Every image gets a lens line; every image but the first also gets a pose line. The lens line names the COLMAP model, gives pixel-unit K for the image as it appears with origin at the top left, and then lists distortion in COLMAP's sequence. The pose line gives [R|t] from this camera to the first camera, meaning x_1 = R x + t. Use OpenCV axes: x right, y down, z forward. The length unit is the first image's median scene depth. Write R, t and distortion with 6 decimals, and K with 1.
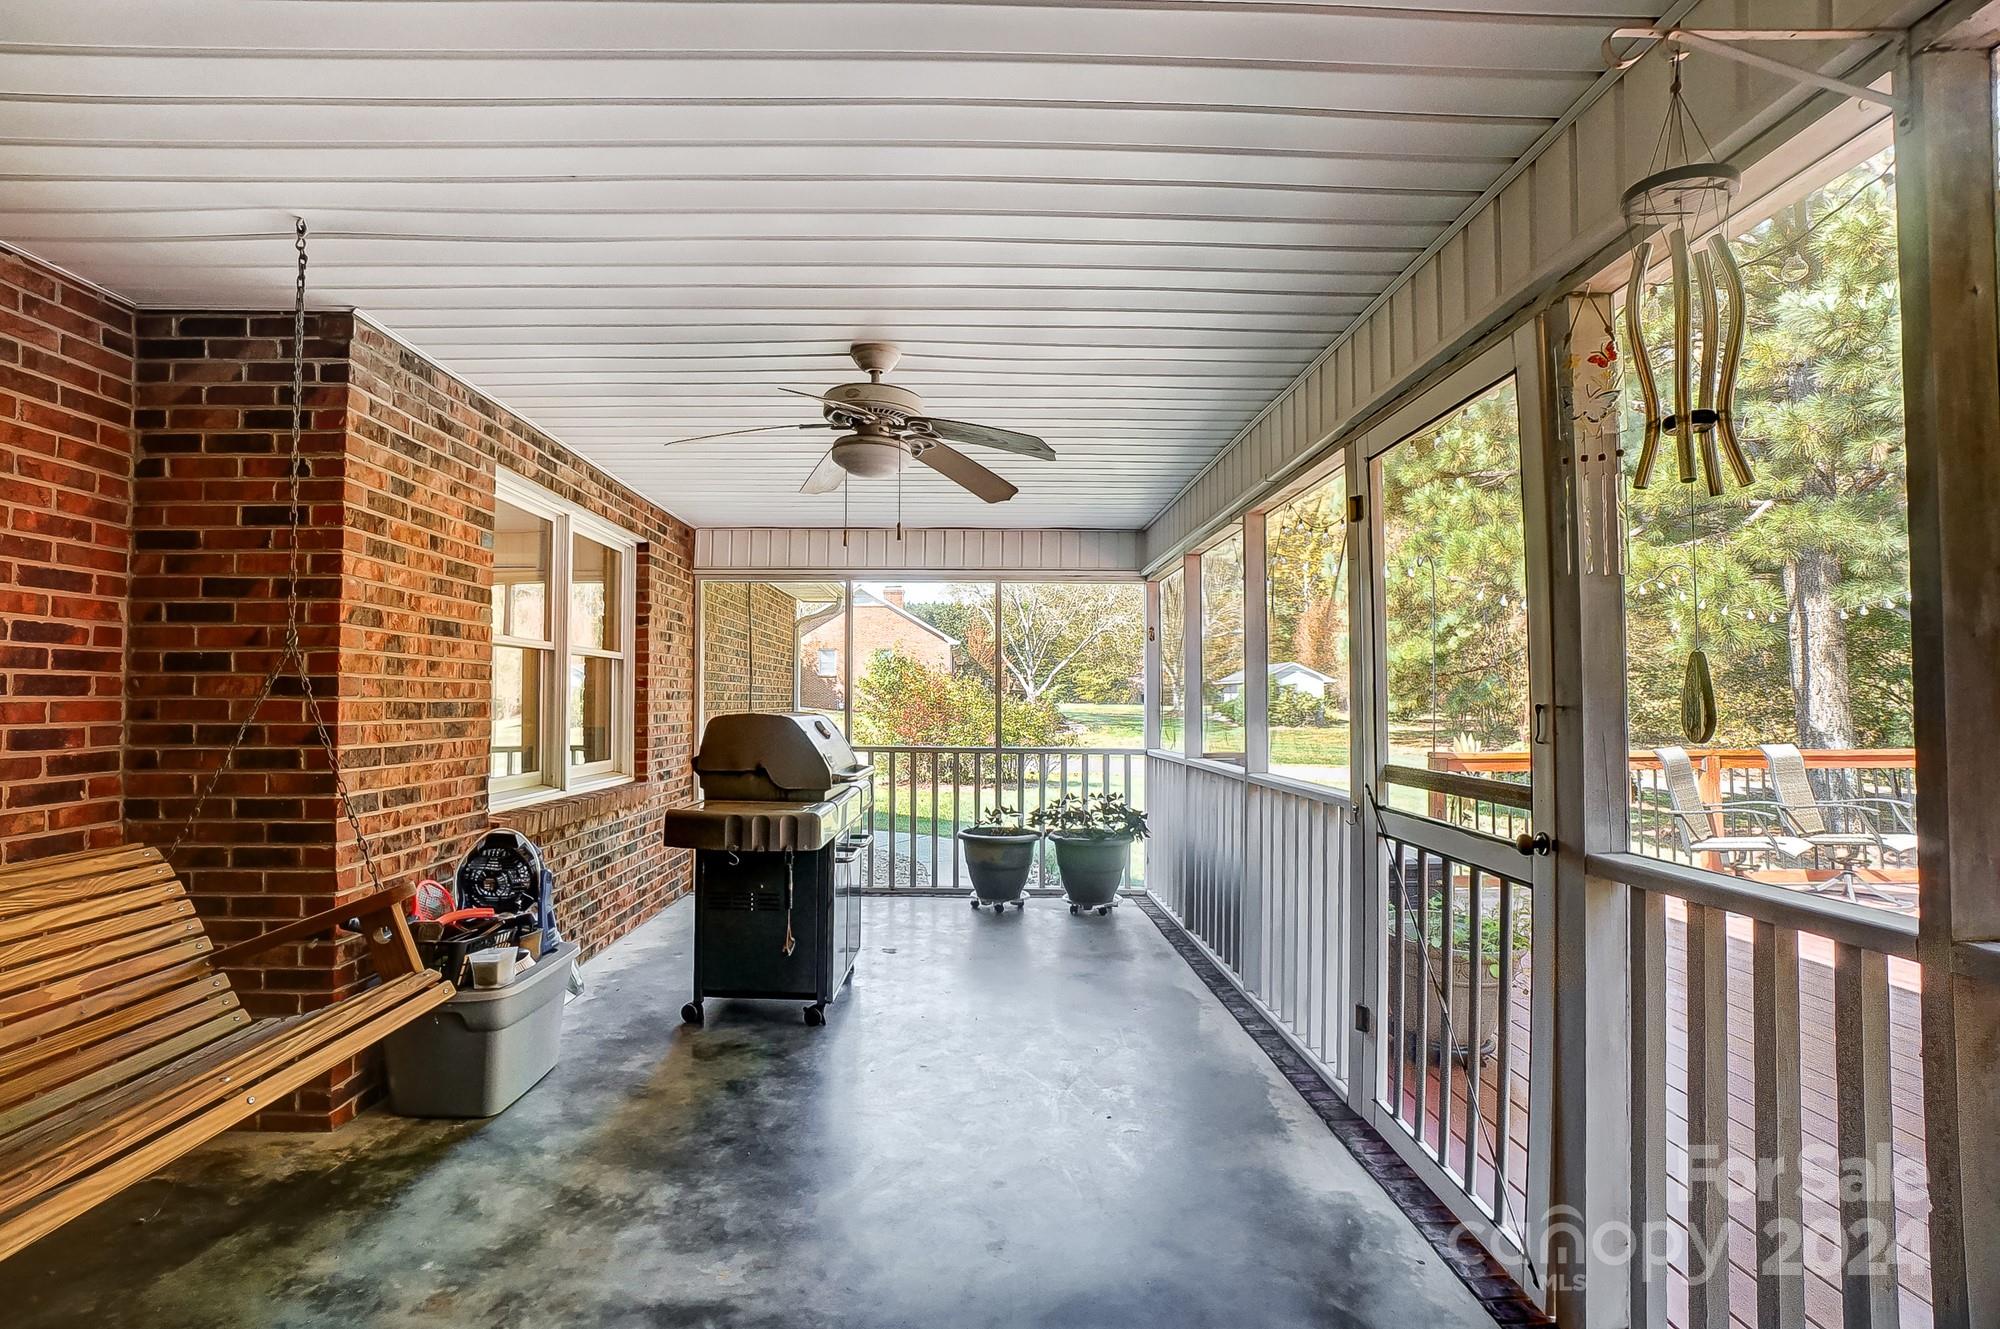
lens RADIAL K [[890.0, 0, 998.0], [0, 890.0, 680.7], [0, 0, 1]] dist [-0.042504, 0.005172]
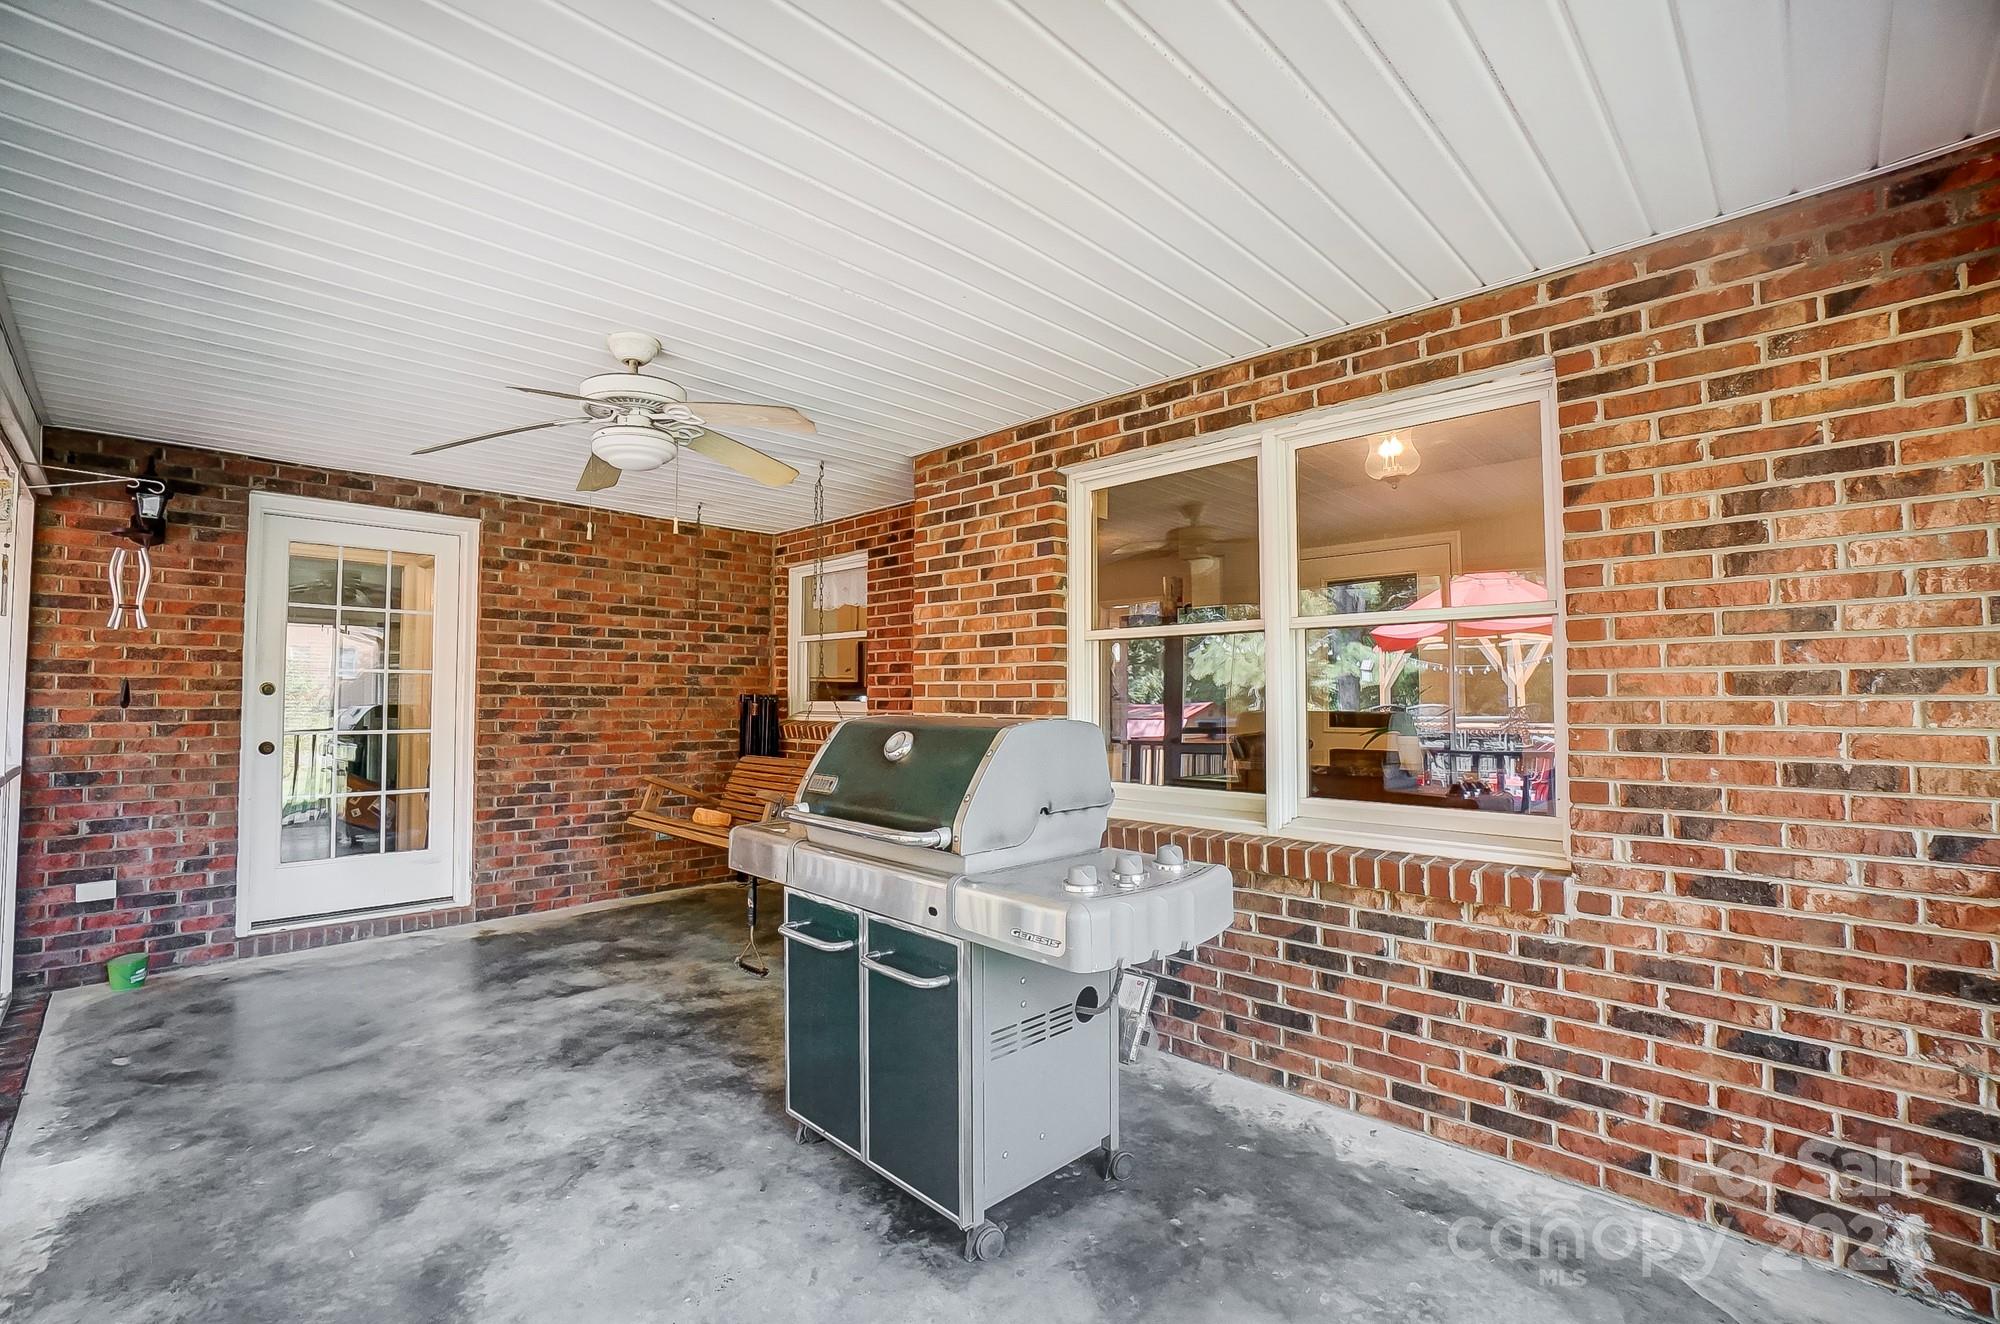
lens RADIAL K [[890.0, 0, 987.5], [0, 890.0, 668.1], [0, 0, 1]] dist [-0.042504, 0.005172]
pose [[-0.736660, -0.019260, -0.675988, 0.154165], [0.023073, 0.998297, -0.053587, 0.033320], [0.675869, -0.055072, -0.734961, 1.379920]]
